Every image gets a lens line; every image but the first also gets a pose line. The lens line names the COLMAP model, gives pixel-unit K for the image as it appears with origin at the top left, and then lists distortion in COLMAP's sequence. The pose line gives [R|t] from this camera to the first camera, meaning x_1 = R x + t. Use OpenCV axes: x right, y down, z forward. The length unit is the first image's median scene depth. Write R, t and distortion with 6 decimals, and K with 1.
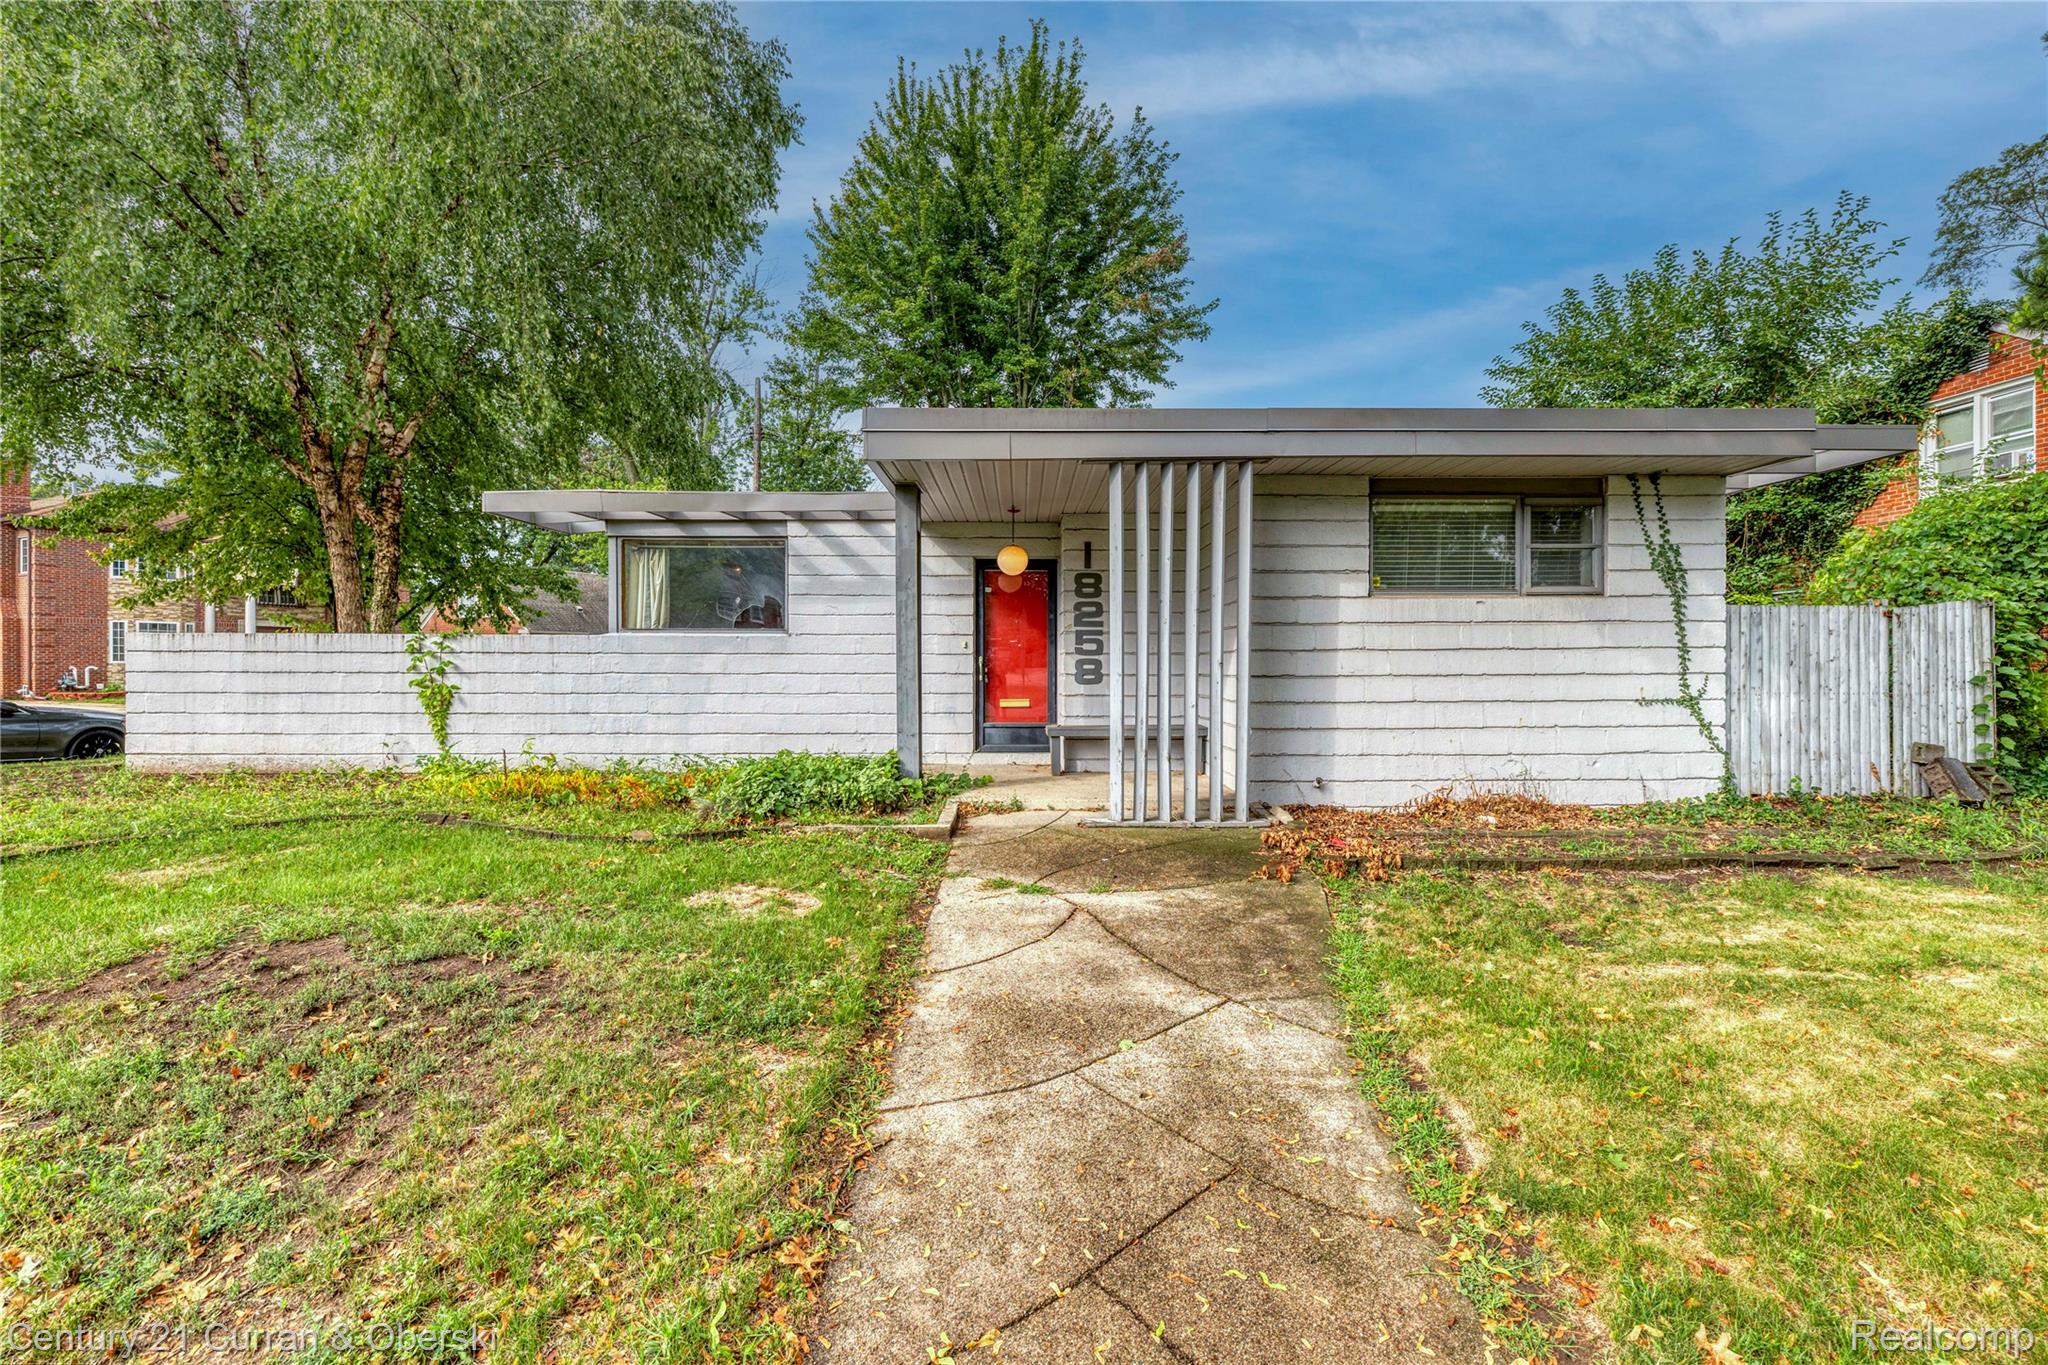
lens RADIAL K [[868.8, 0, 1031.4], [0, 868.8, 668.4], [0, 0, 1]] dist [0.004784, -0.000825]
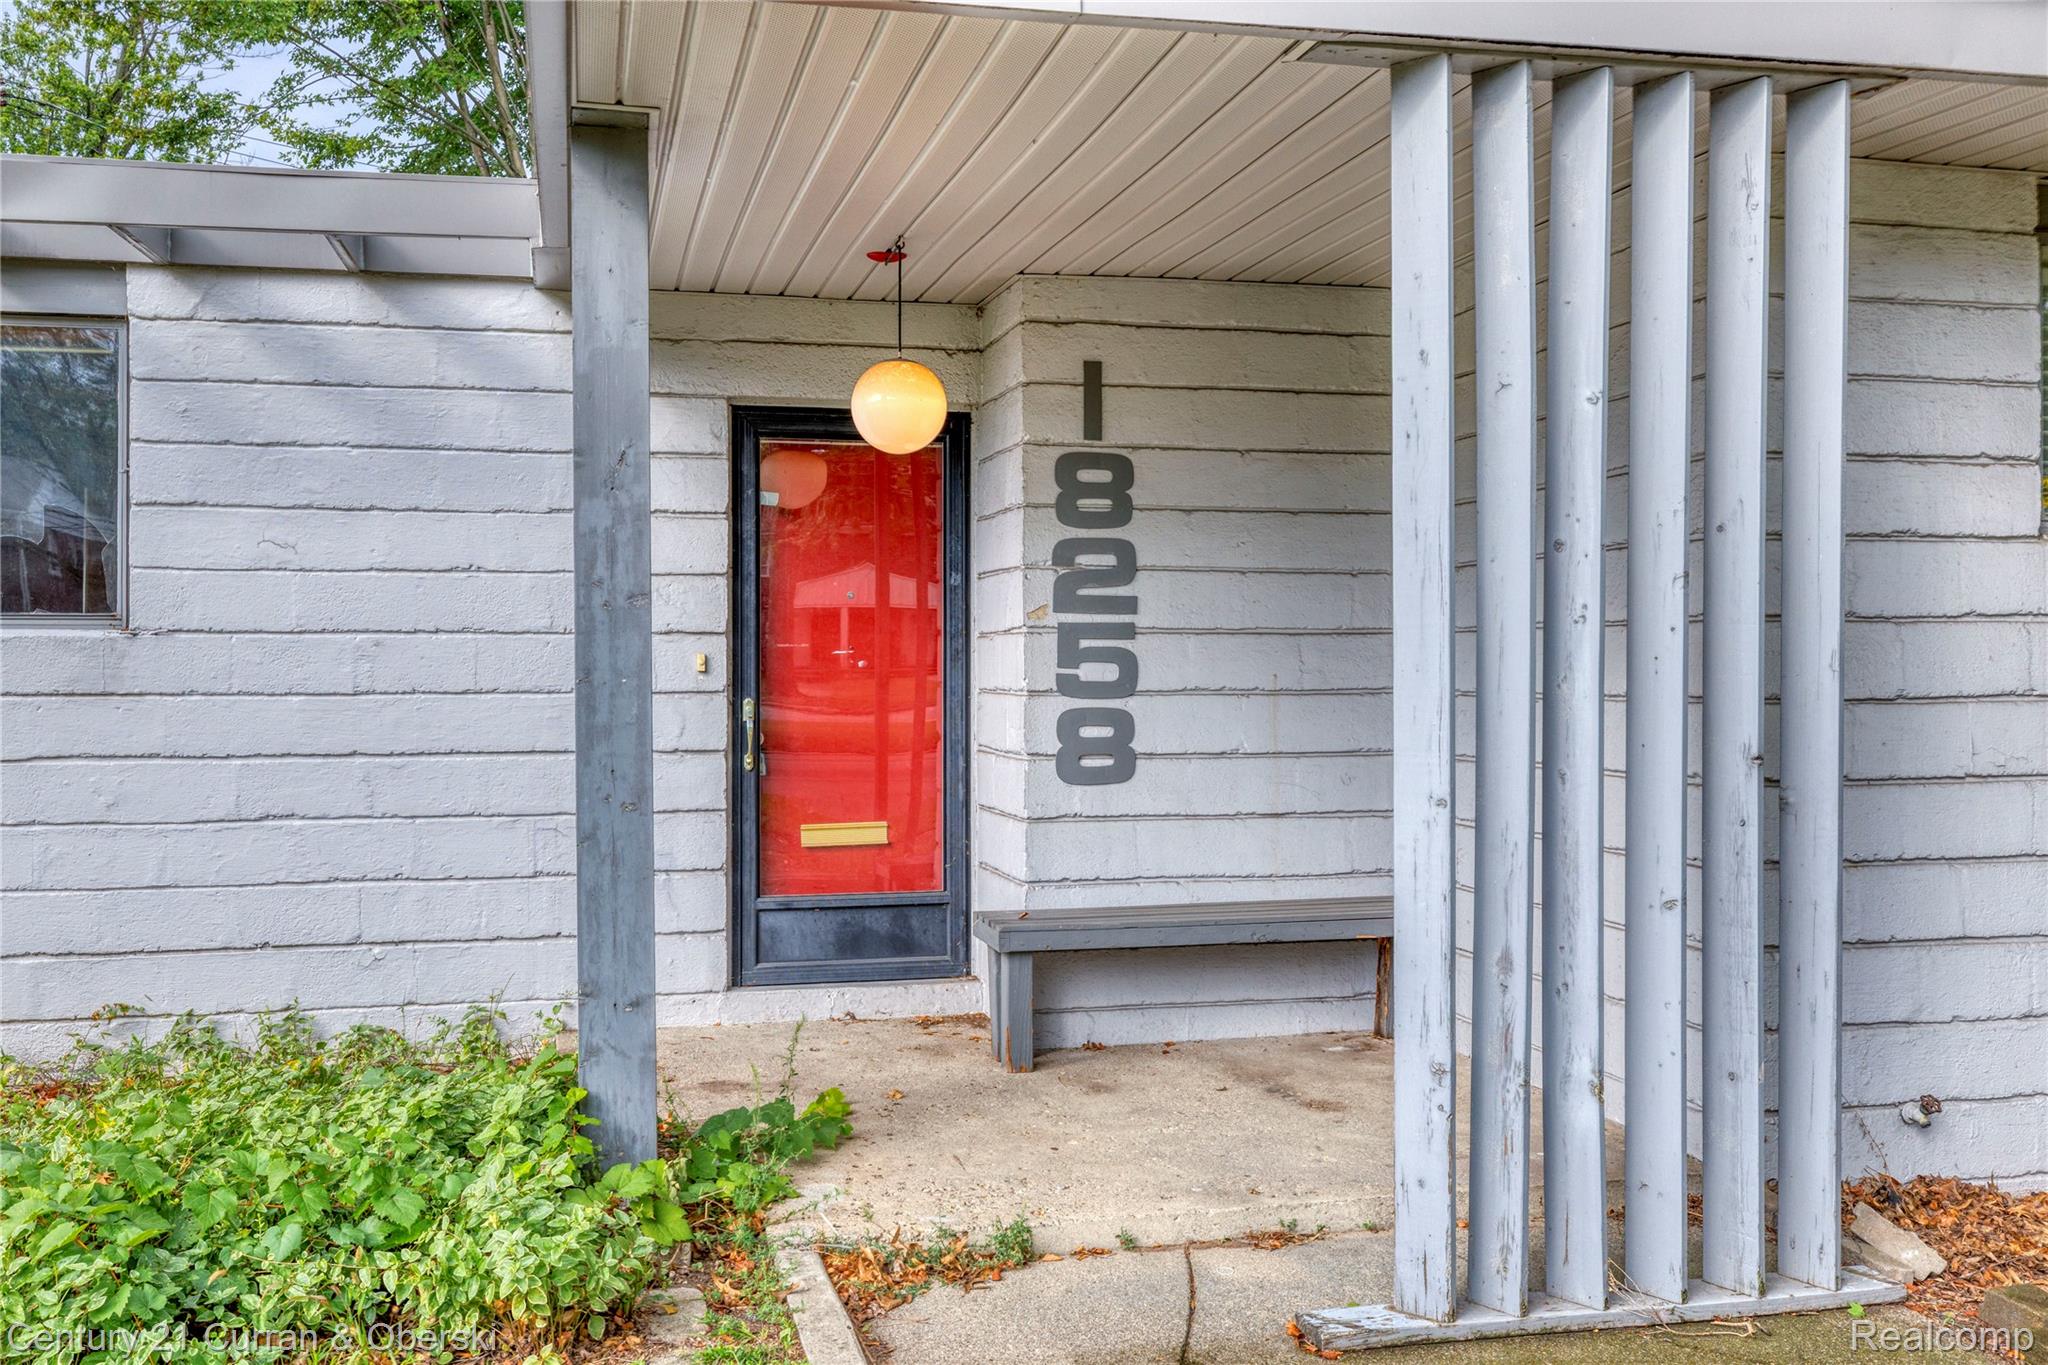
lens RADIAL K [[1806.4, 0, 969.5], [0, 1806.4, 640.4], [0, 0, 1]] dist [0.010340, -0.004525]
pose [[0.980370, -0.000190, 0.197167, -0.119595], [0.003280, 0.999877, -0.015346, -0.026886], [-0.197139, 0.015691, 0.980250, 0.325594]]
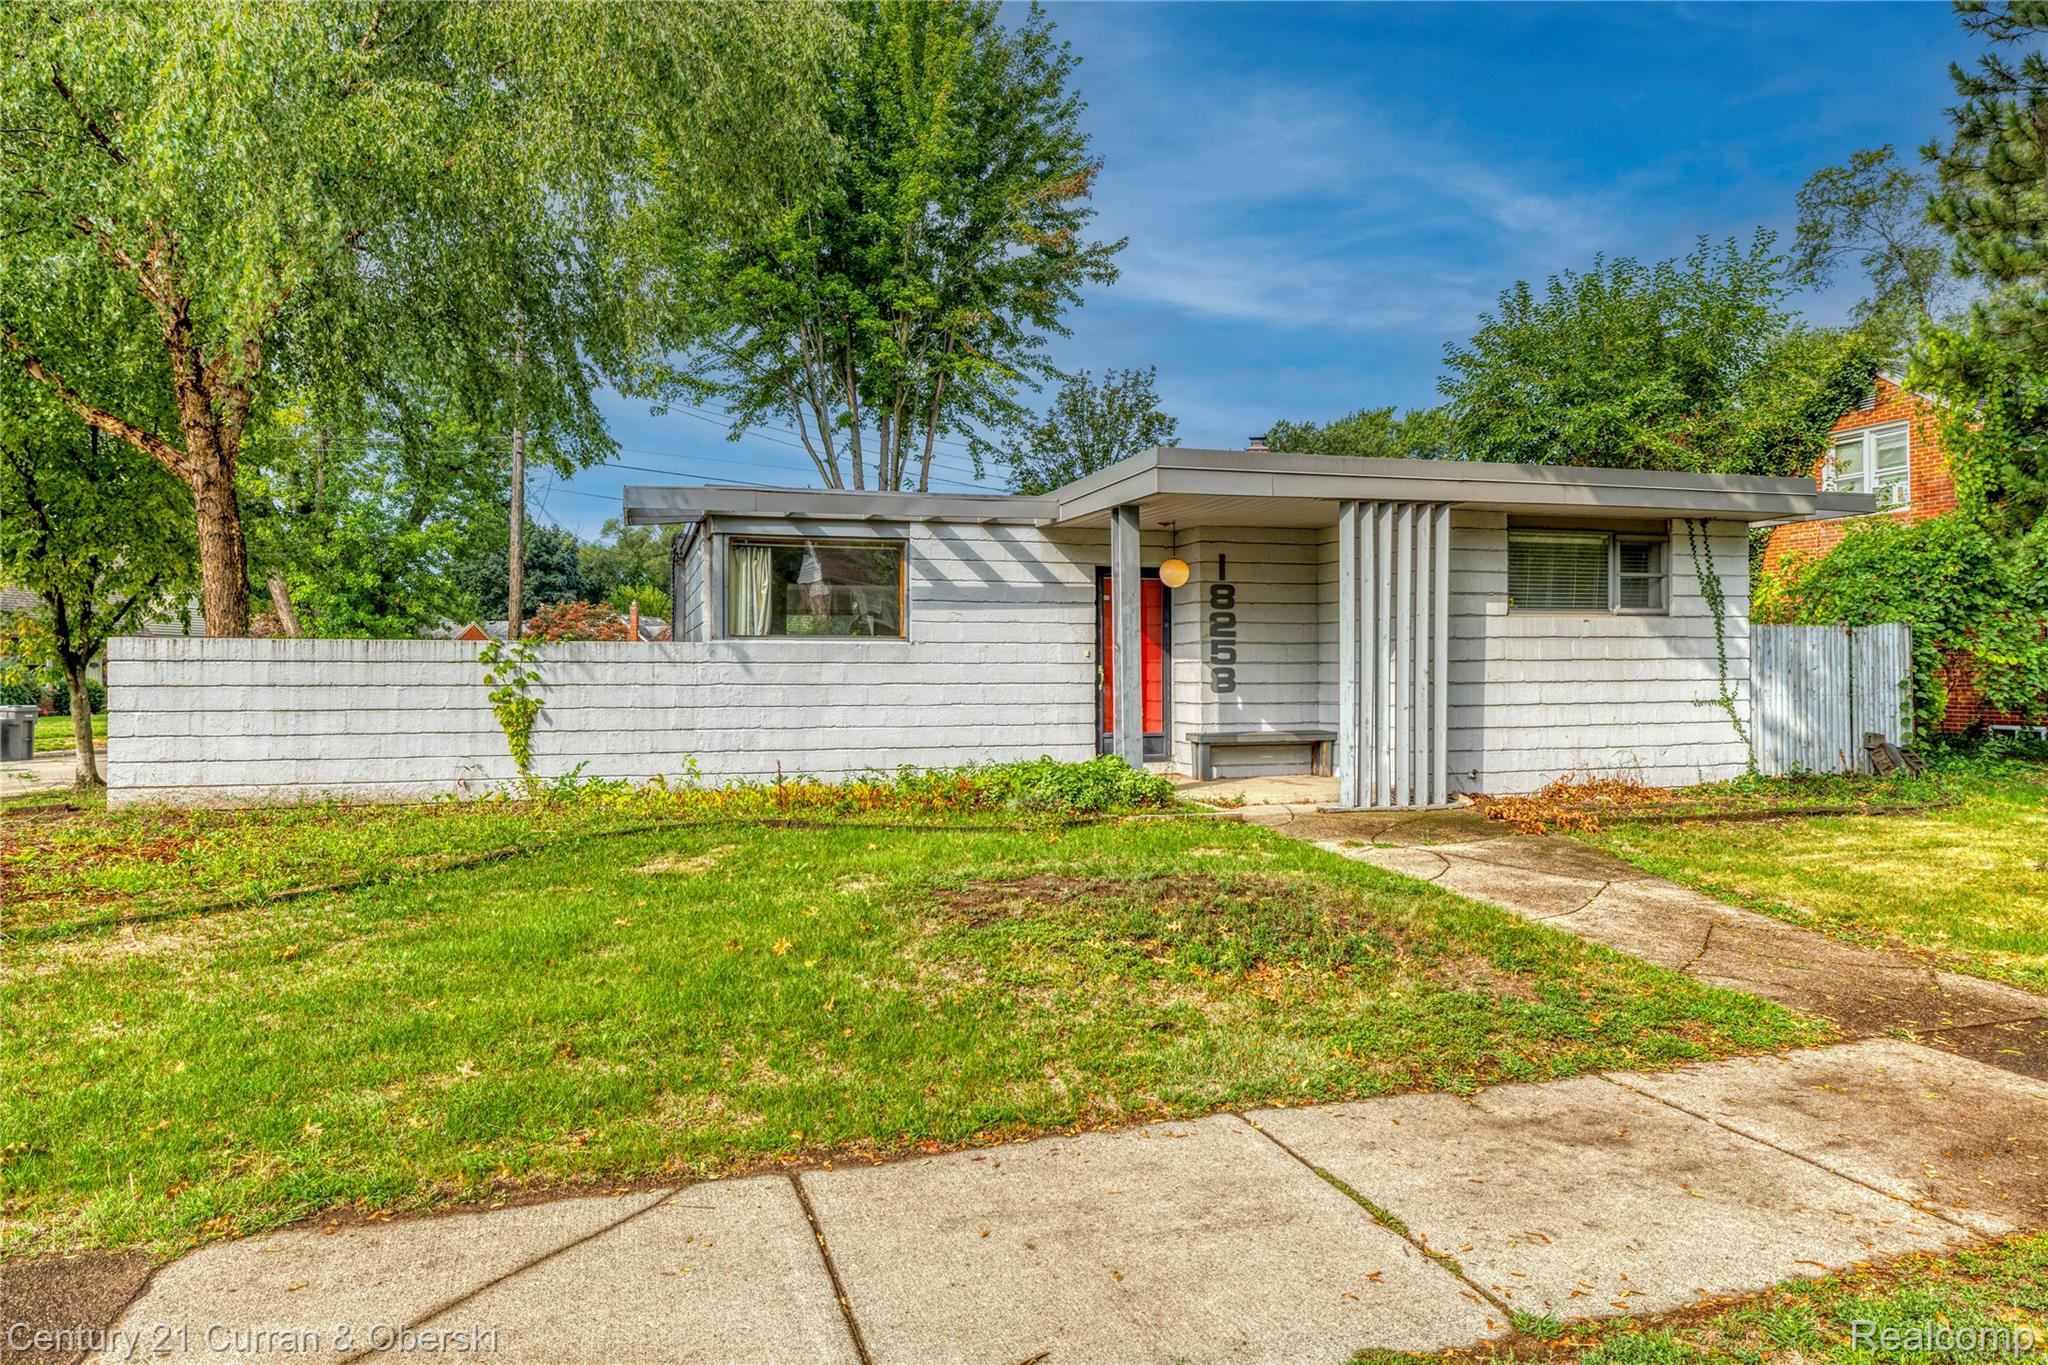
lens RADIAL K [[1259.8, 0, 1022.3], [0, 1259.8, 674.0], [0, 0, 1]] dist [0.001238, 0.002232]
pose [[0.961817, -0.003203, 0.273674, -0.571138], [0.003907, 0.999990, -0.002027, -0.001818], [-0.273665, 0.003019, 0.961820, -0.370033]]
